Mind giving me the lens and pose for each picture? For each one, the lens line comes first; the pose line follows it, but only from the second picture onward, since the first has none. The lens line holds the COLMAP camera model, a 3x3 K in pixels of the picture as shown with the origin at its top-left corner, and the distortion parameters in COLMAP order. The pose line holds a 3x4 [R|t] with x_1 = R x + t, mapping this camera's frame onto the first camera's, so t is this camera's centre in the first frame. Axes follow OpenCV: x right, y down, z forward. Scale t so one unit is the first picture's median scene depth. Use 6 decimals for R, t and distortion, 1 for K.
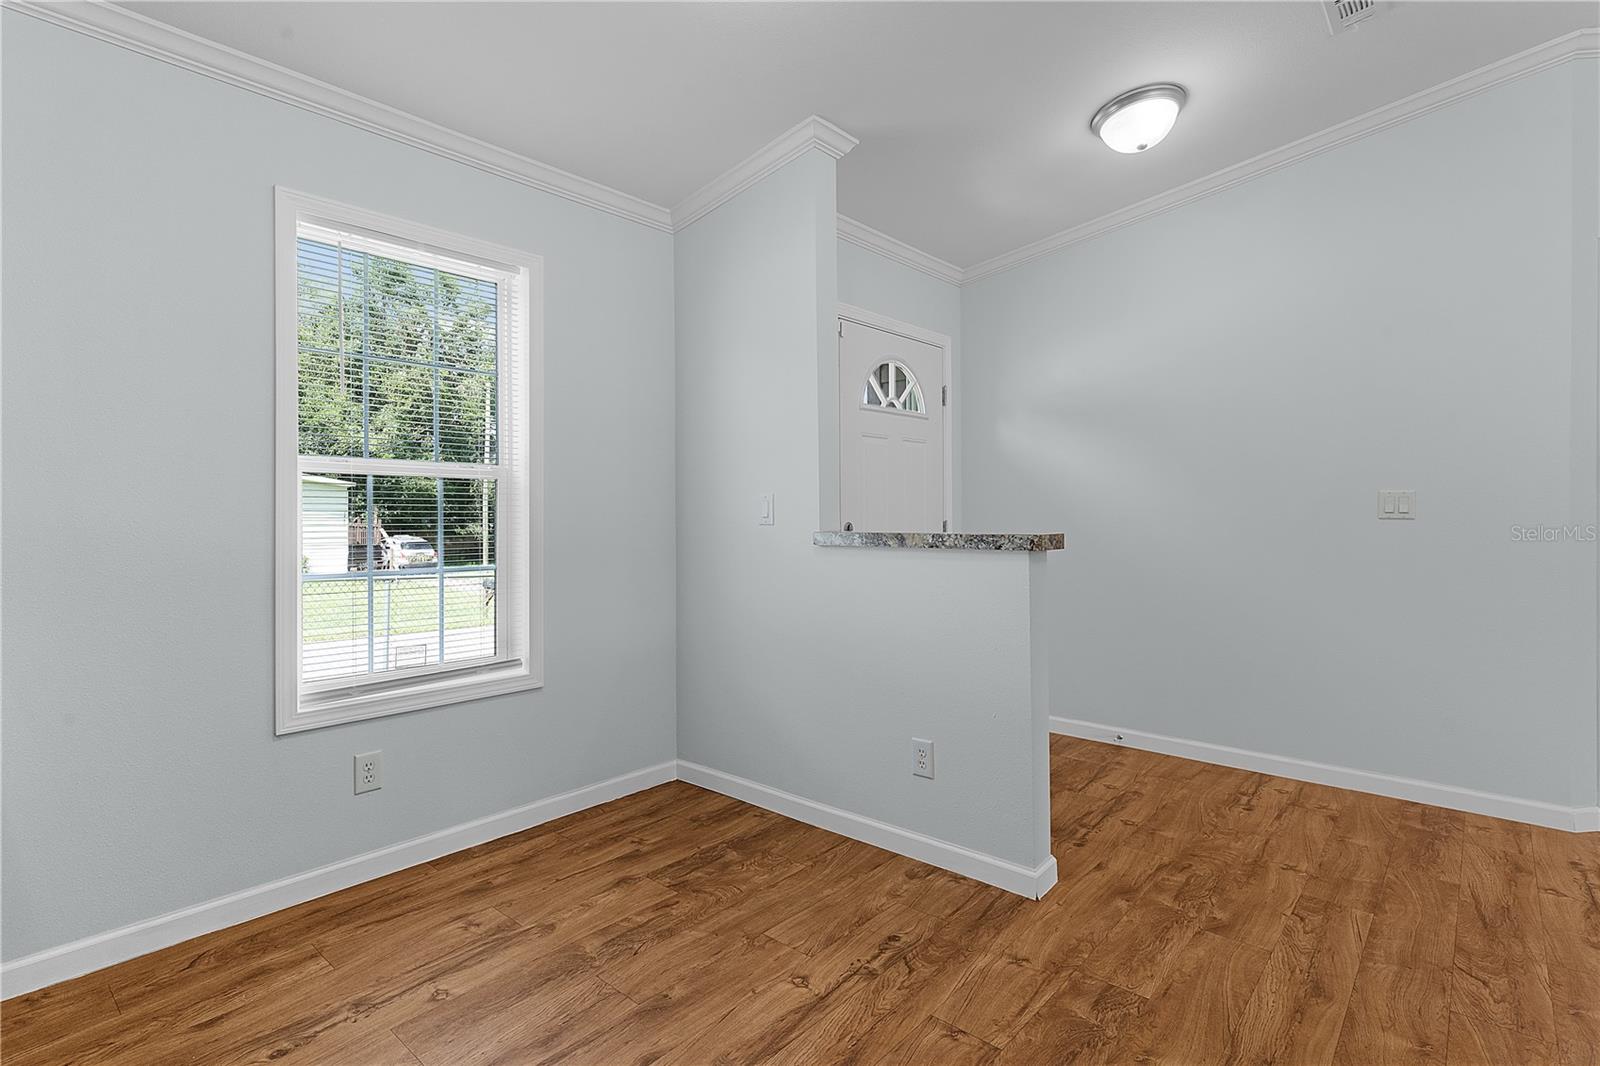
lens RADIAL K [[778.9, 0, 797.3], [0, 778.9, 506.8], [0, 0, 1]] dist [0.001386, -0.000097]
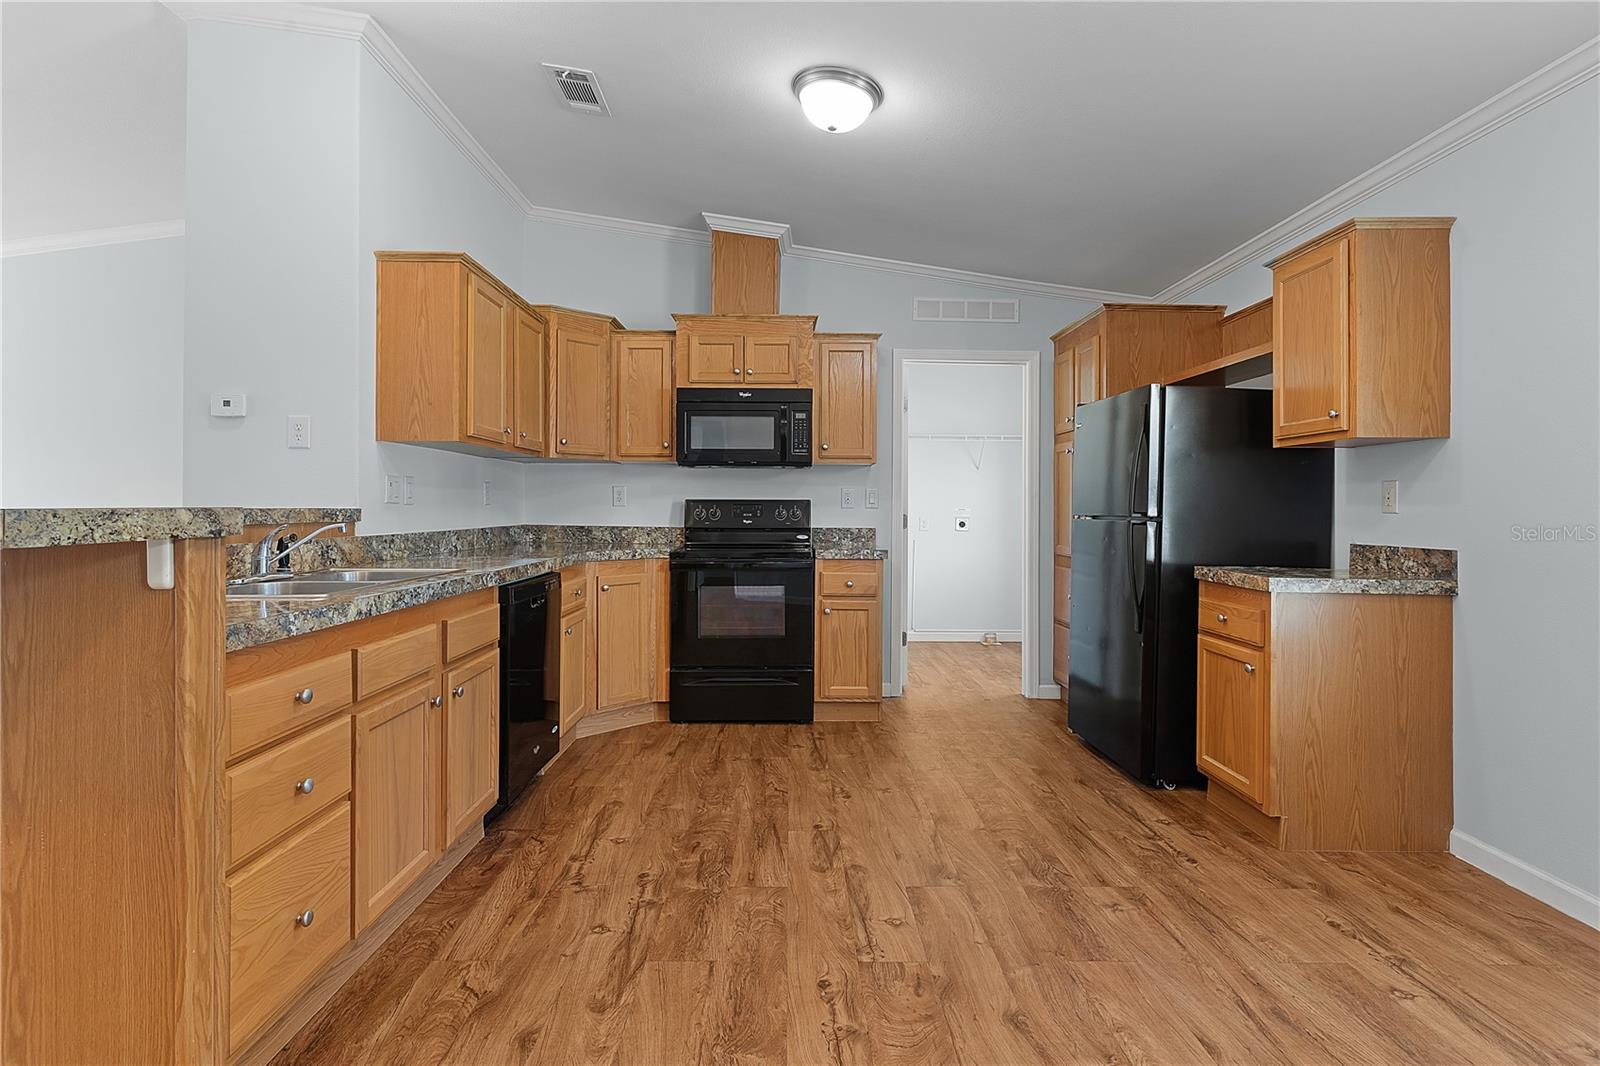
lens RADIAL K [[778.9, 0, 797.3], [0, 778.9, 506.8], [0, 0, 1]] dist [0.001386, -0.000097]
pose [[-0.742021, -0.001282, -0.670375, 0.624874], [0.004692, 0.999964, -0.007107, 0.008322], [0.670360, -0.008419, -0.741988, 0.986024]]
